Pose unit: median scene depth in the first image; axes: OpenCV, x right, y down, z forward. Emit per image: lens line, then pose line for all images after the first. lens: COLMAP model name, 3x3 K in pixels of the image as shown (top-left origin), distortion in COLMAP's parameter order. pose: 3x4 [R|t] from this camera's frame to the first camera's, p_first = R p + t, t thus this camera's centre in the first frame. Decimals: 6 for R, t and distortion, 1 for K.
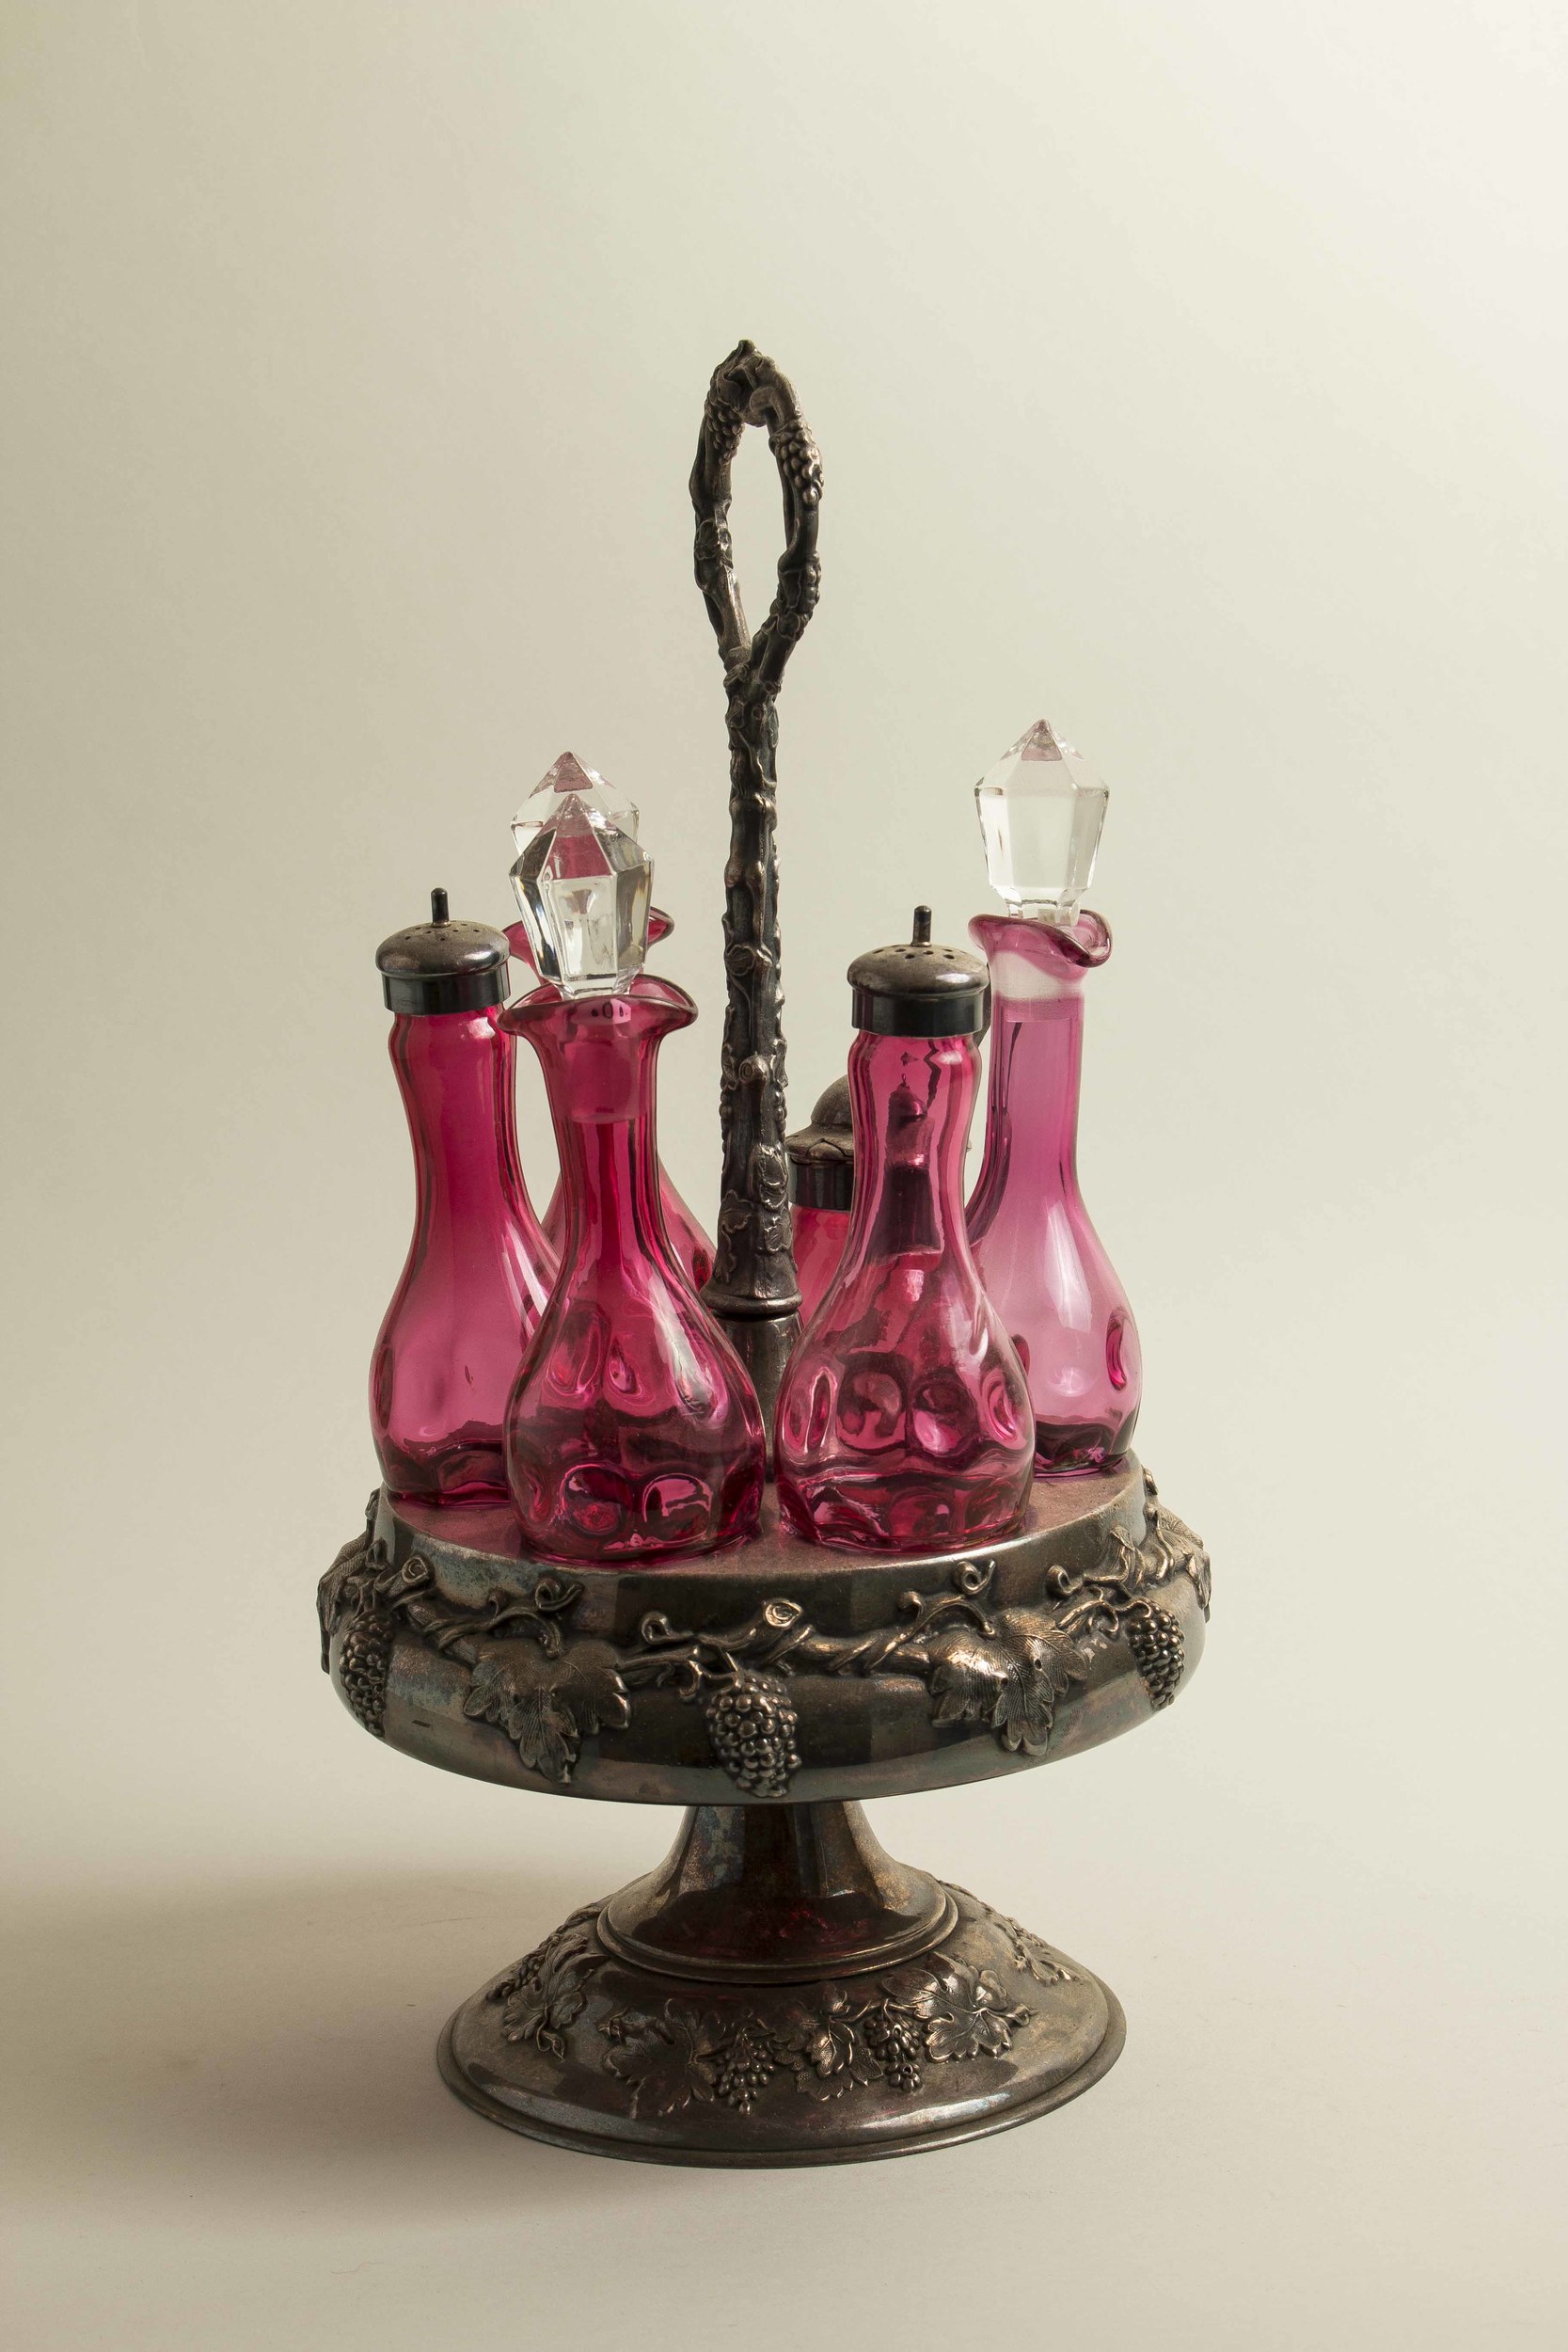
lens RADIAL K [[4263.7, 0, 784.0], [0, 4263.7, 1176.0], [0, 0, 1]] dist [-0.181444, 0.053658]
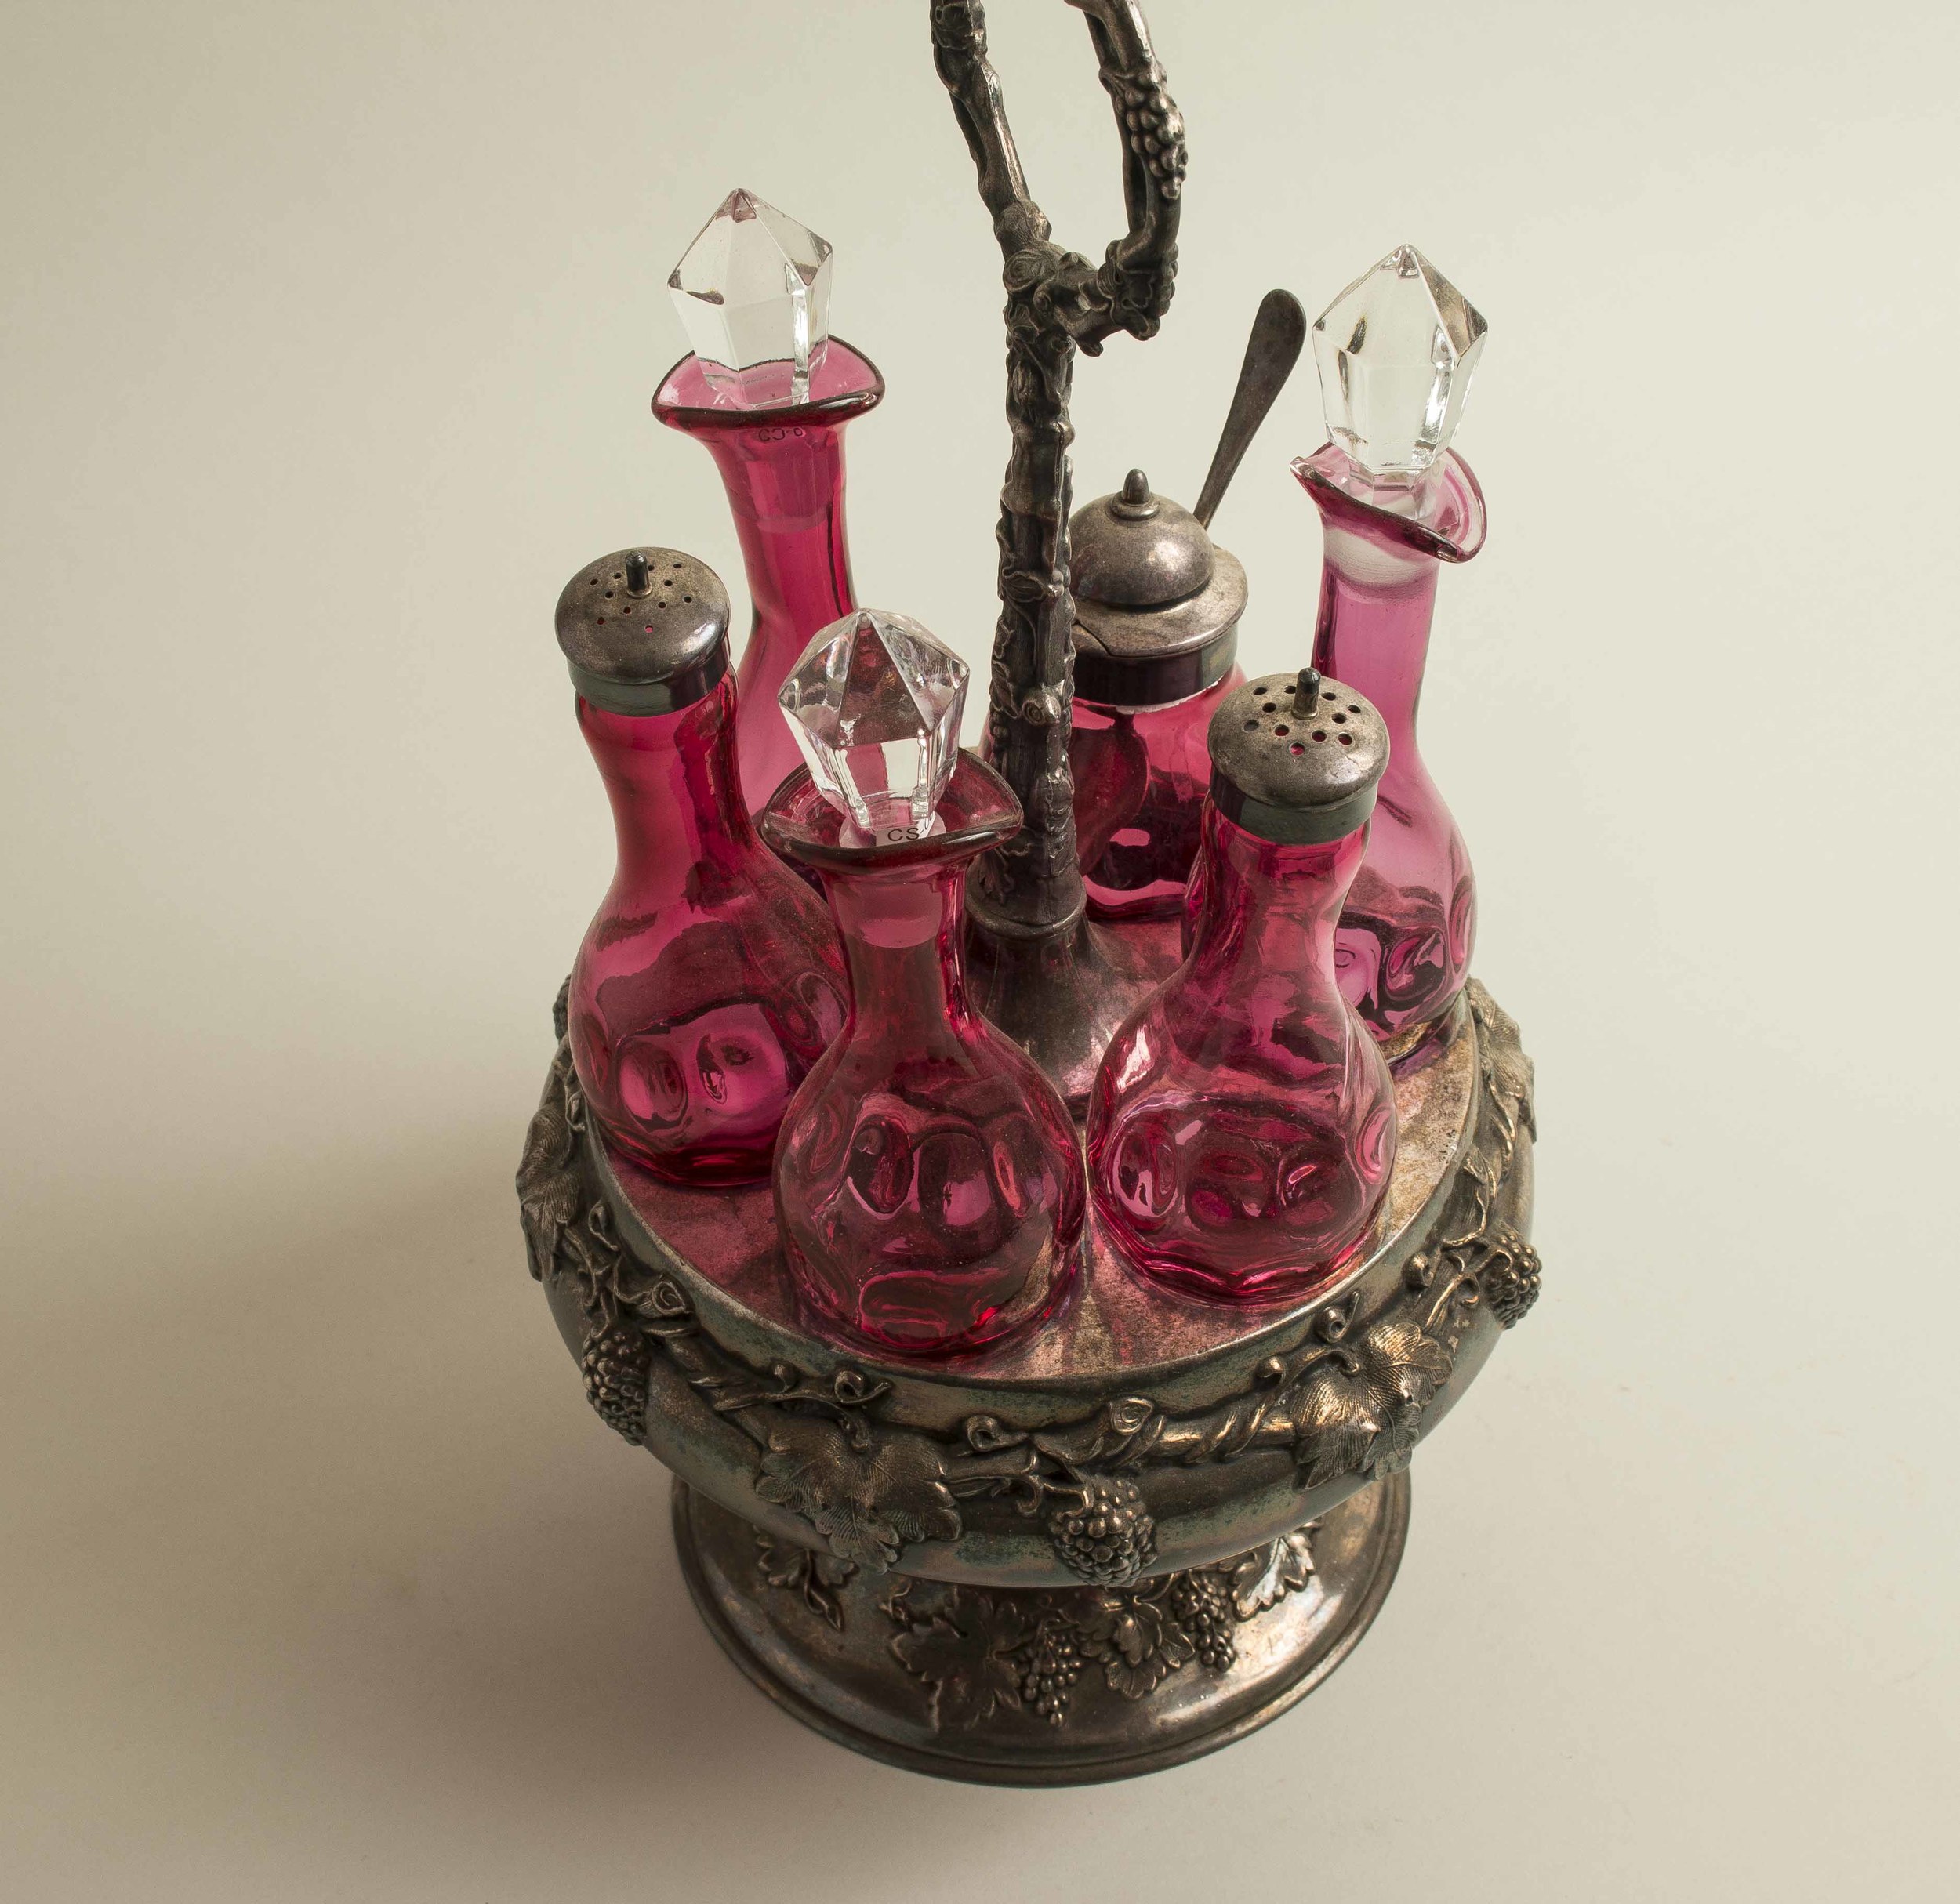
lens RADIAL K [[3931.5, 0, 980.0], [0, 3931.5, 952.0], [0, 0, 1]] dist [-0.202309, -0.015781]
pose [[0.989415, -0.093972, 0.110580, -0.108817], [0.016227, 0.828874, 0.559200, -0.416306], [-0.144206, -0.551486, 0.821625, 0.395719]]
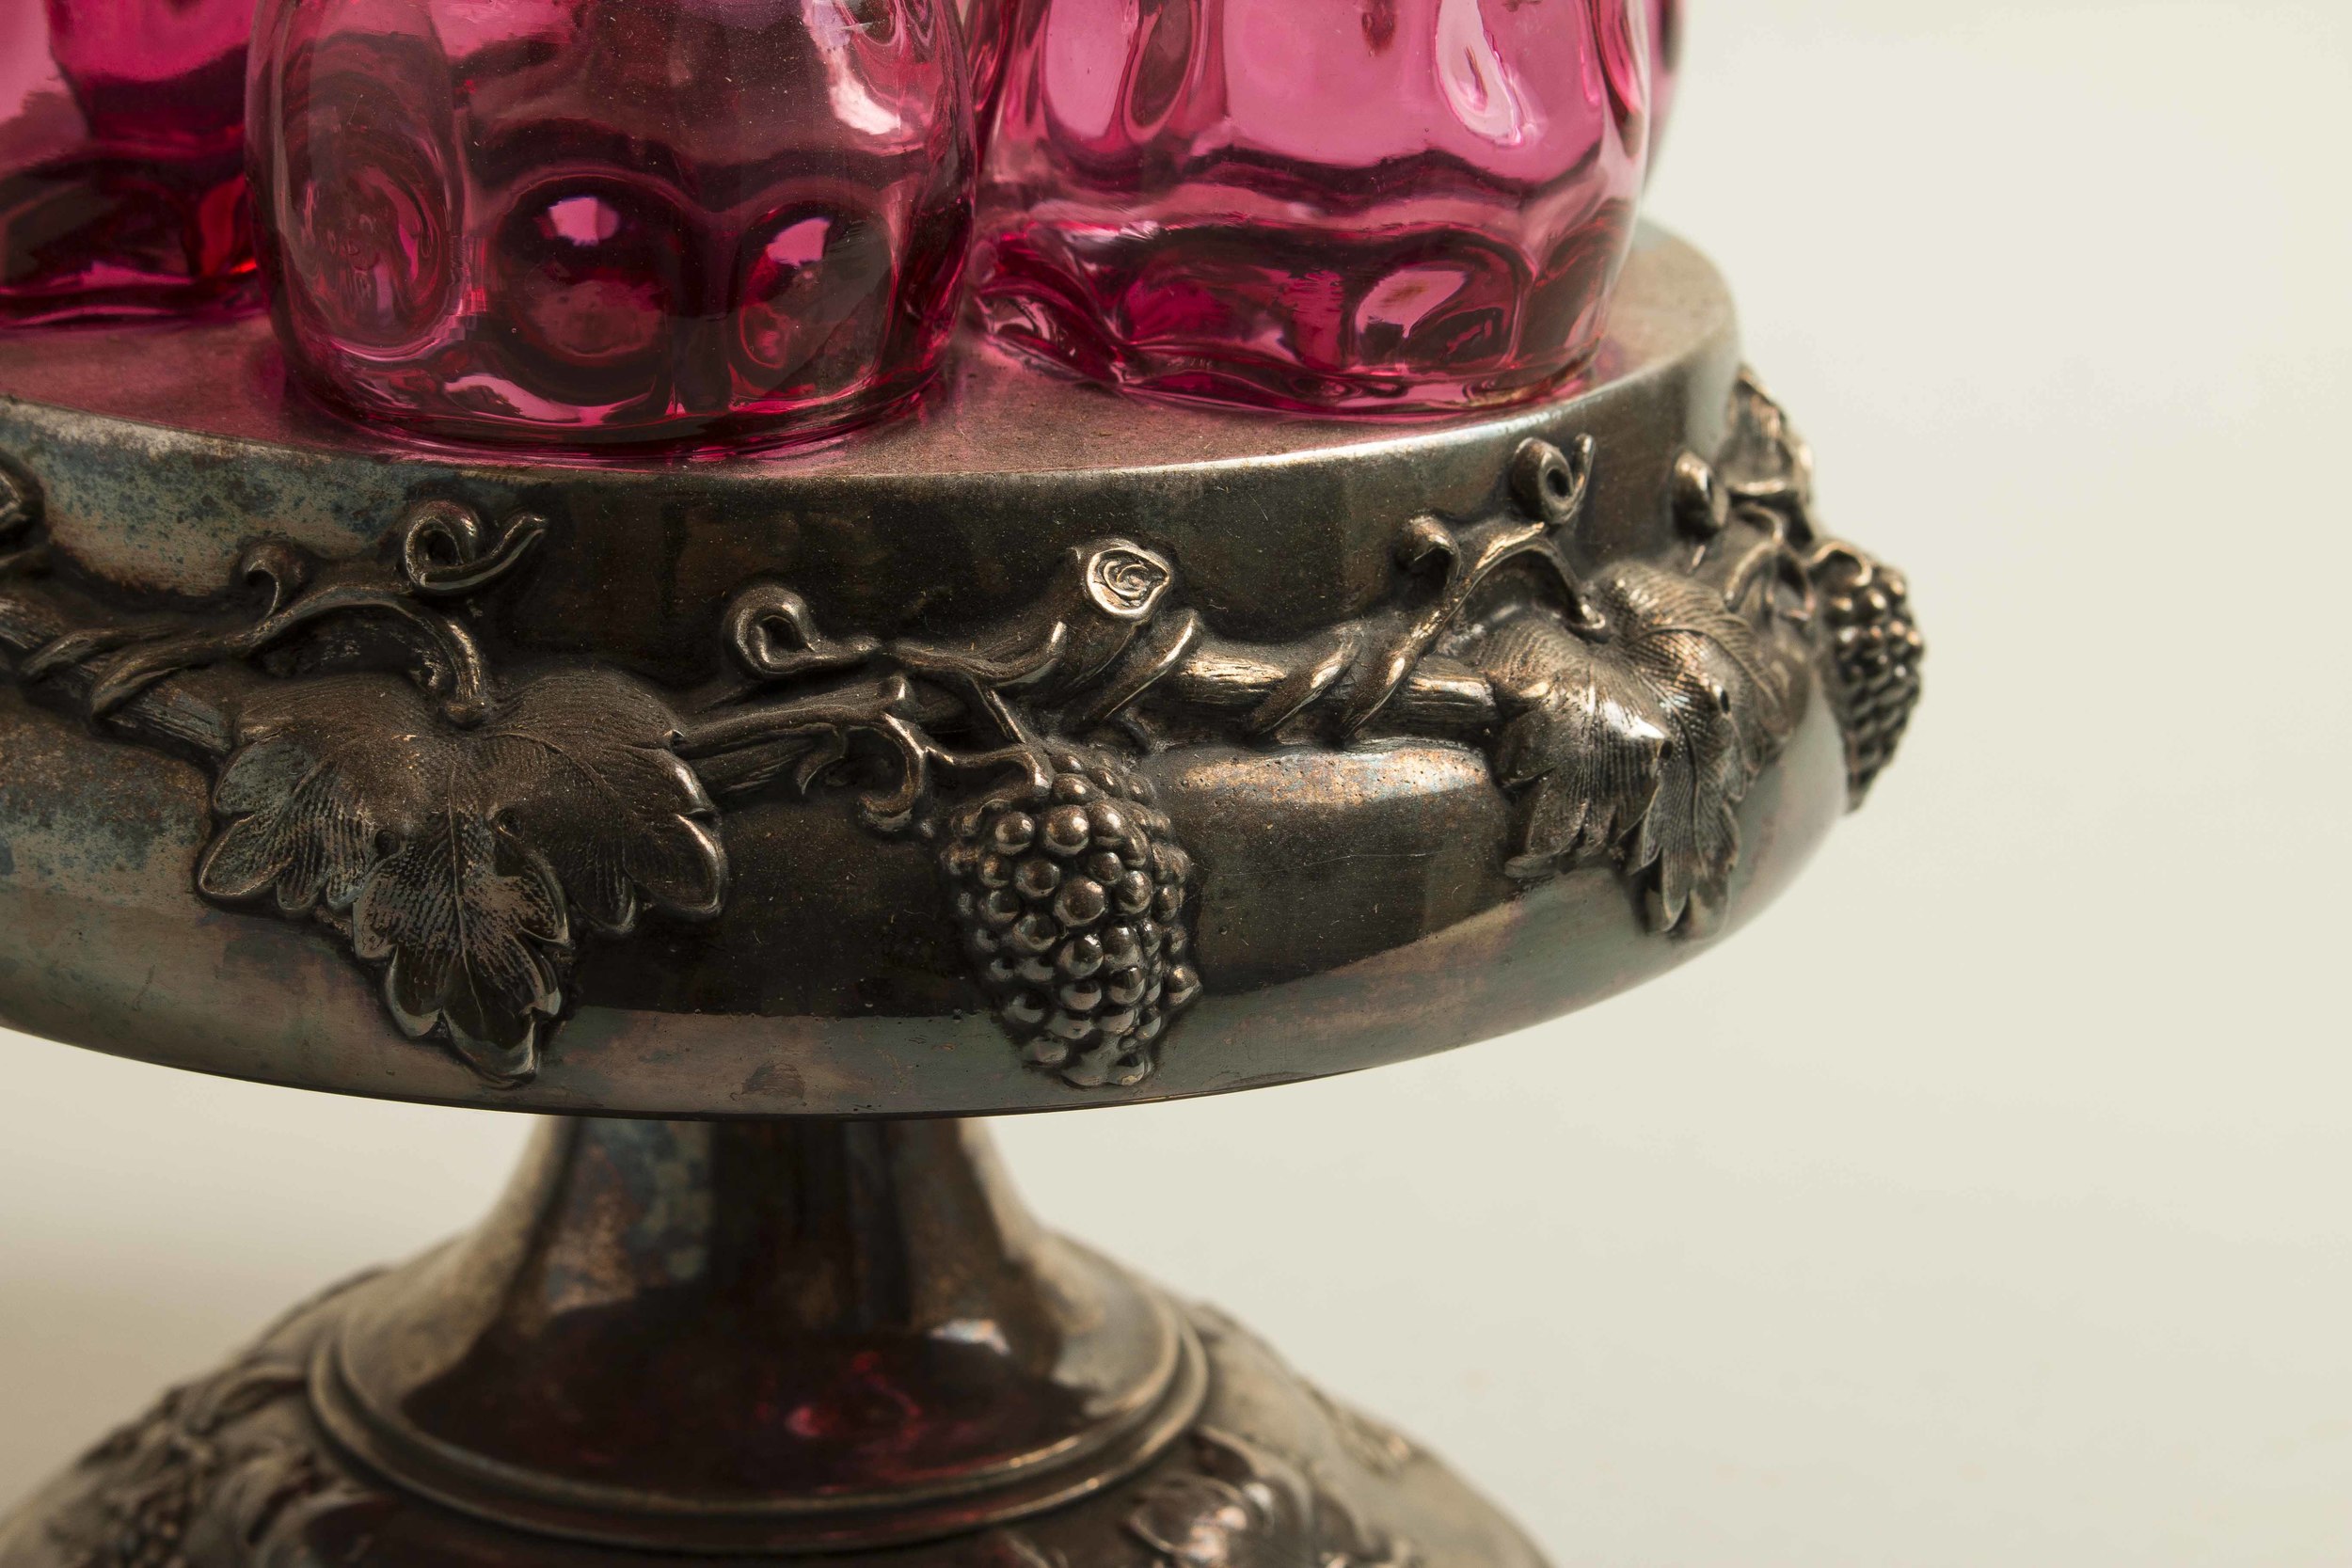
lens RADIAL K [[5347.7, 0, 1176.0], [0, 5347.7, 784.0], [0, 0, 1]] dist [-0.023503, 0.179825]
pose [[0.942931, -0.033898, 0.331258, -0.145712], [-0.003756, 0.993659, 0.112373, 0.068047], [-0.332966, -0.107204, 0.936825, 0.563276]]
